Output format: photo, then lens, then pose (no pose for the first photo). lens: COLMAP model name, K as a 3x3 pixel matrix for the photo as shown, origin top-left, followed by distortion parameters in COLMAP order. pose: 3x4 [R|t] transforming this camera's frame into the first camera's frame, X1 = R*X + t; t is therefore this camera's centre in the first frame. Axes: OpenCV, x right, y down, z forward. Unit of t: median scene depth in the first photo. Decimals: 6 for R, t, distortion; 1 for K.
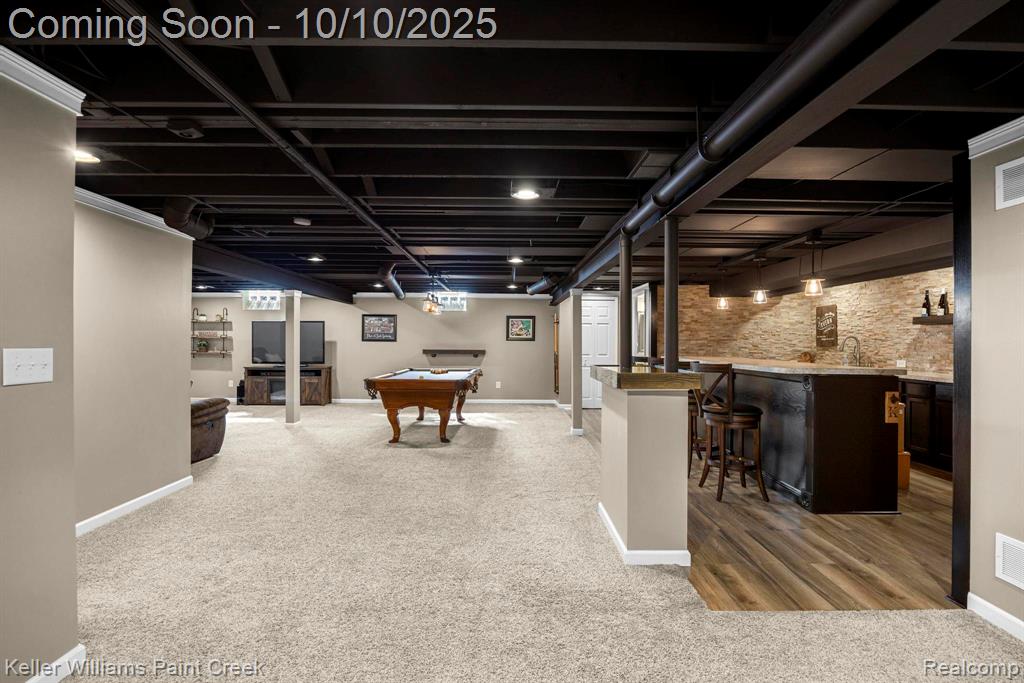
lens RADIAL K [[468.9, 0, 516.8], [0, 468.9, 339.0], [0, 0, 1]] dist [-0.014118, -0.000385]
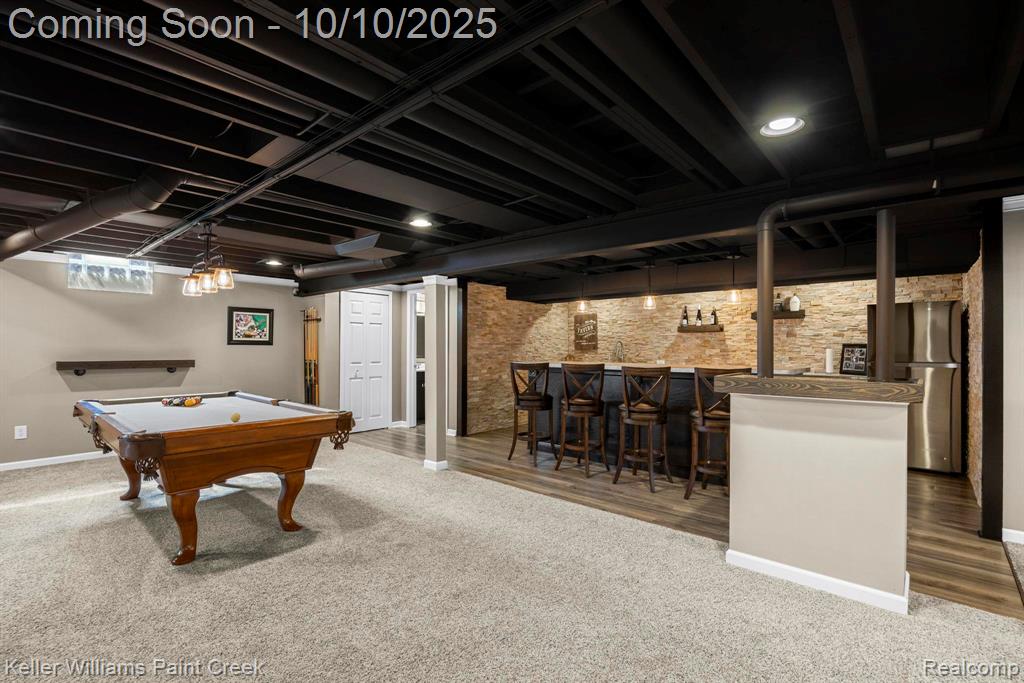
lens RADIAL K [[468.9, 0, 512.5], [0, 468.9, 345.7], [0, 0, 1]] dist [-0.014118, -0.000385]
pose [[0.672243, -0.001649, 0.740329, -0.250737], [-0.002291, 0.999988, 0.004308, 0.001061], [-0.740327, -0.004592, 0.672231, 0.289259]]
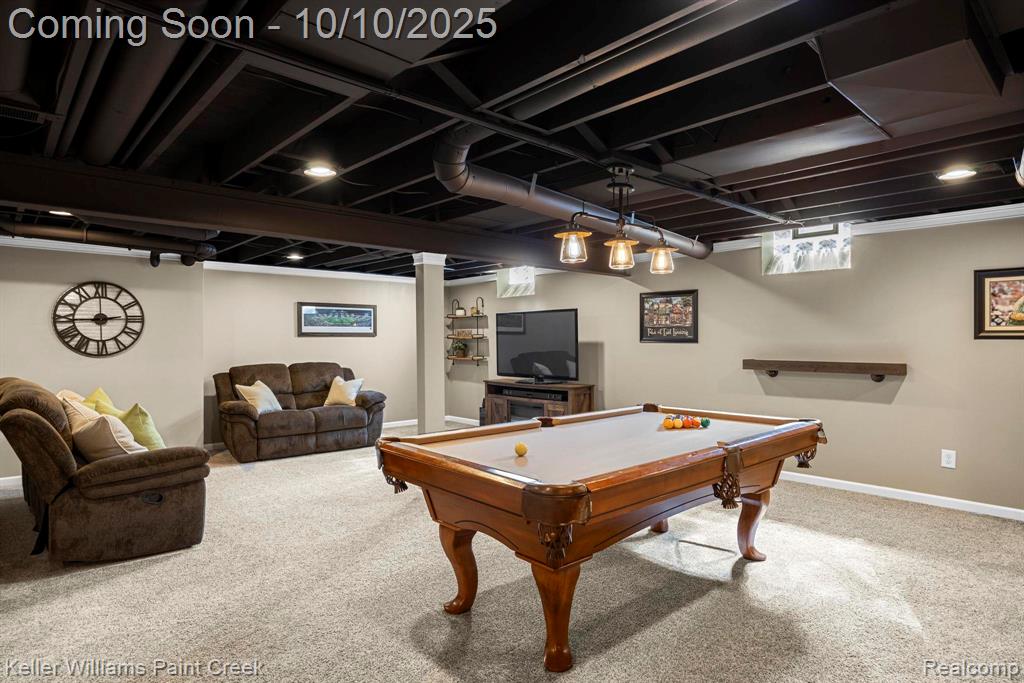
lens RADIAL K [[566.5, 0, 512.2], [0, 566.5, 336.2], [0, 0, 1]] dist [-0.003151, -0.000978]
pose [[0.664456, -0.011077, -0.747245, 0.069955], [0.008200, 0.999938, -0.007532, 0.001539], [0.747282, -0.001122, 0.664506, 0.472367]]
